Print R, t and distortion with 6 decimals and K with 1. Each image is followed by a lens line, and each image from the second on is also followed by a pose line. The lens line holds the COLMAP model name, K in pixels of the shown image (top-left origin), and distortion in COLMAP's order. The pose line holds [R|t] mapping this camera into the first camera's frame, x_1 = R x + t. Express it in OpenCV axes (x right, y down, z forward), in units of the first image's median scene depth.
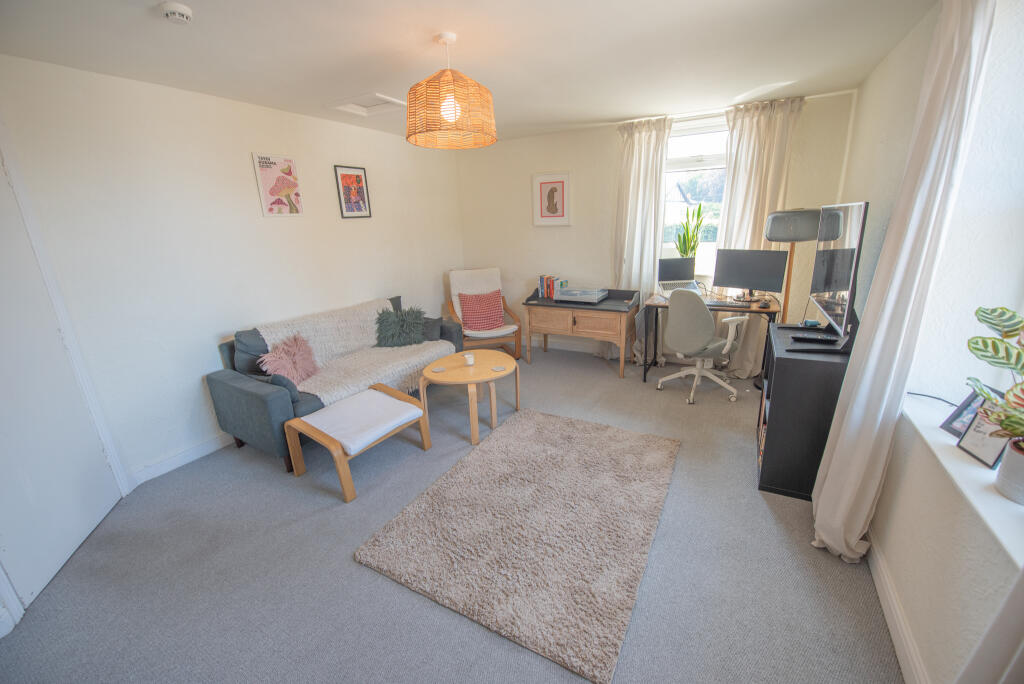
lens RADIAL K [[405.1, 0, 541.3], [0, 405.1, 344.4], [0, 0, 1]] dist [-0.023879, -0.000043]
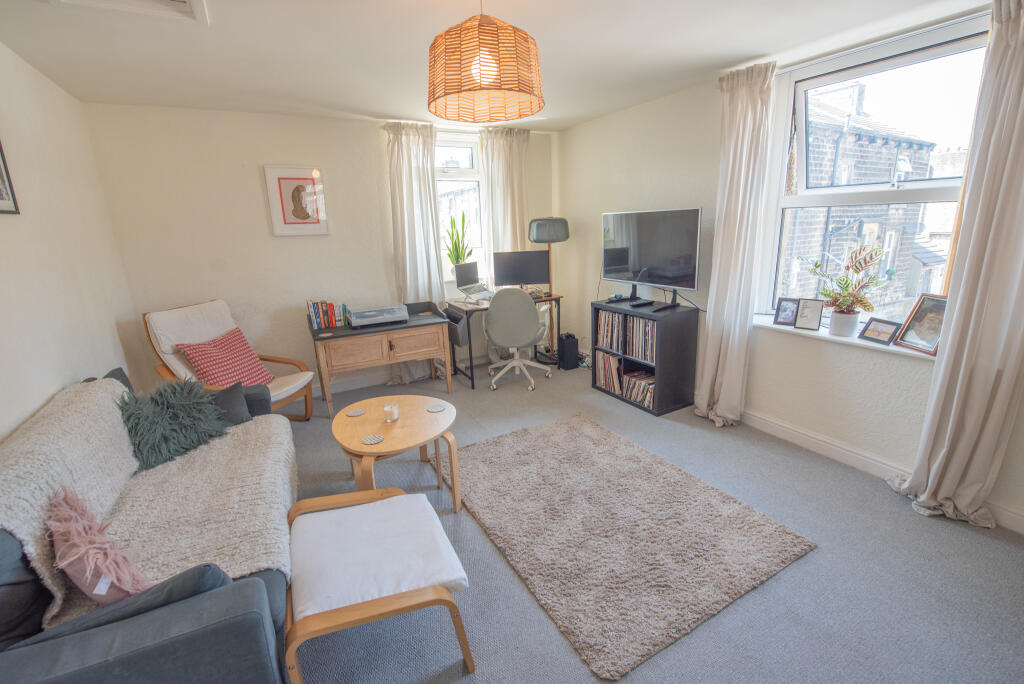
lens RADIAL K [[425.4, 0, 512.0], [0, 425.4, 342.0], [0, 0, 1]] dist [-0.016959, 0.000167]
pose [[0.561141, -0.203863, 0.802223, -0.519253], [0.254802, 0.964675, 0.066916, -0.064490], [-0.787526, 0.166859, 0.593263, 0.304182]]
